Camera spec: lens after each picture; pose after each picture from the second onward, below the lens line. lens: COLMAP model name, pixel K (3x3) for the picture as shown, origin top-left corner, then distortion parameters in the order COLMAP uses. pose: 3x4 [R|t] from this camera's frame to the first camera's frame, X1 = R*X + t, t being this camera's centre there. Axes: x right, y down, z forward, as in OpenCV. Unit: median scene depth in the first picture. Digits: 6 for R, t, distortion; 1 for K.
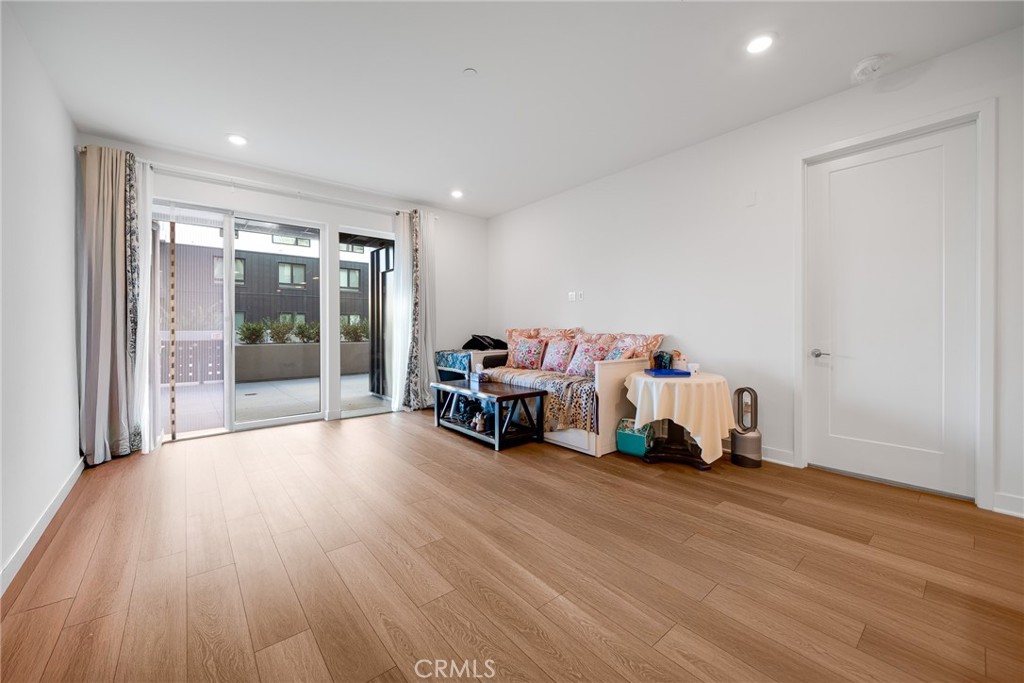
lens RADIAL K [[396.3, 0, 511.0], [0, 396.3, 331.4], [0, 0, 1]] dist [-0.006325, 0.000115]
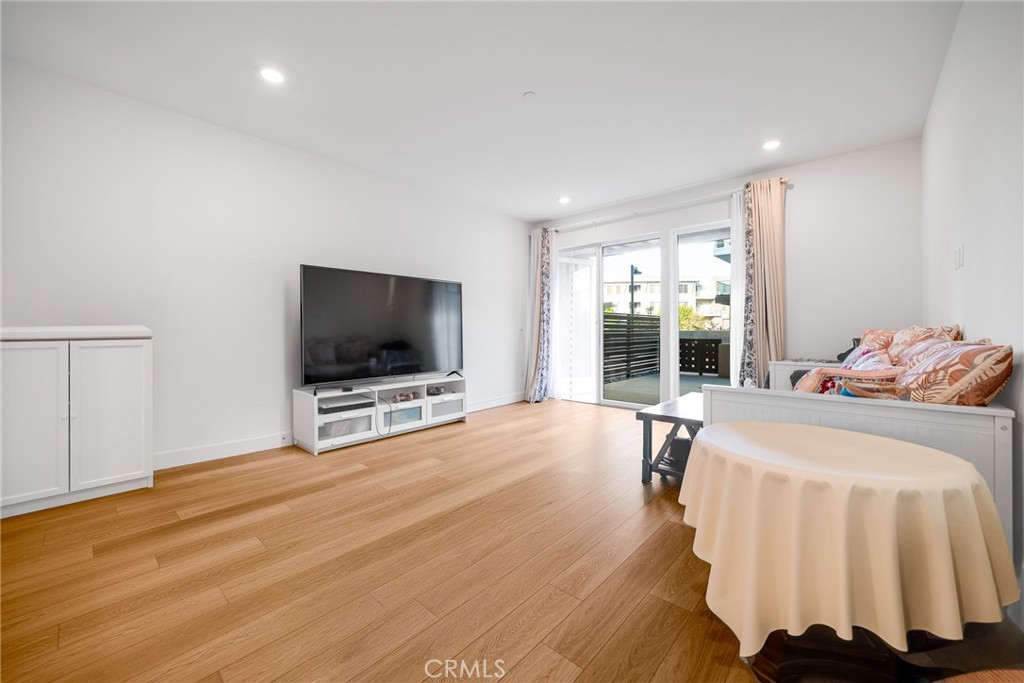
lens RADIAL K [[396.3, 0, 511.0], [0, 396.3, 331.4], [0, 0, 1]] dist [-0.006325, 0.000115]
pose [[0.150565, 0.004632, -0.988589, 0.521210], [-0.002662, 0.999987, 0.004280, -0.004565], [0.988597, 0.001987, 0.150576, 0.421985]]
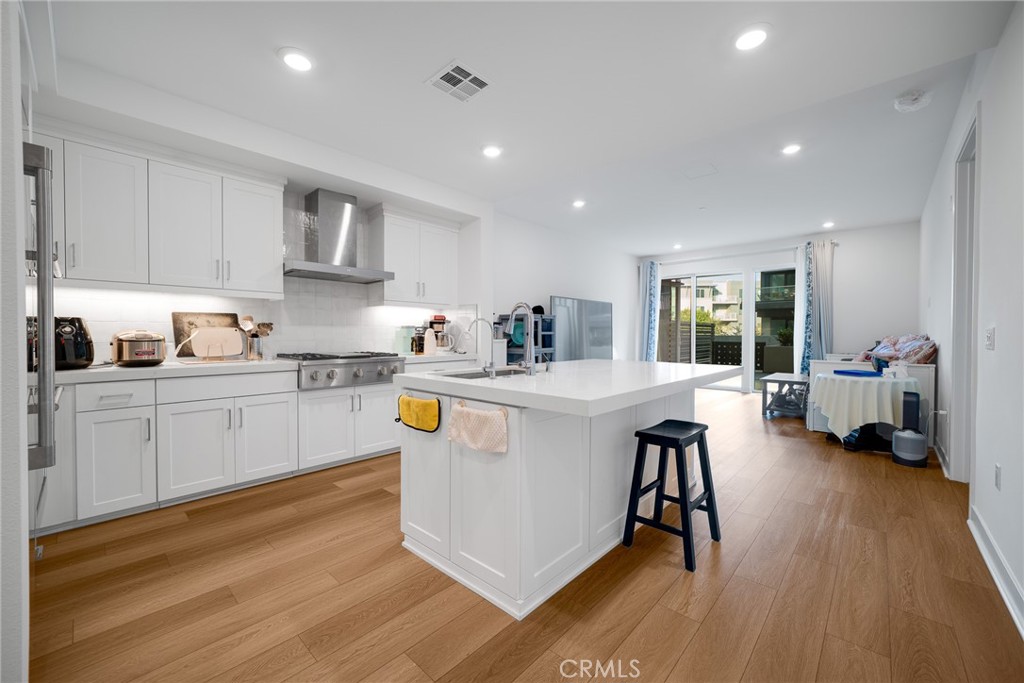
lens RADIAL K [[401.9, 0, 512.0], [0, 401.9, 341.5], [0, 0, 1]] dist [-0.000660, -0.000037]
pose [[0.135208, 0.020979, -0.990595, 0.979684], [-0.007785, 0.999767, 0.020111, -0.004425], [0.990787, 0.004992, 0.135339, -0.133100]]
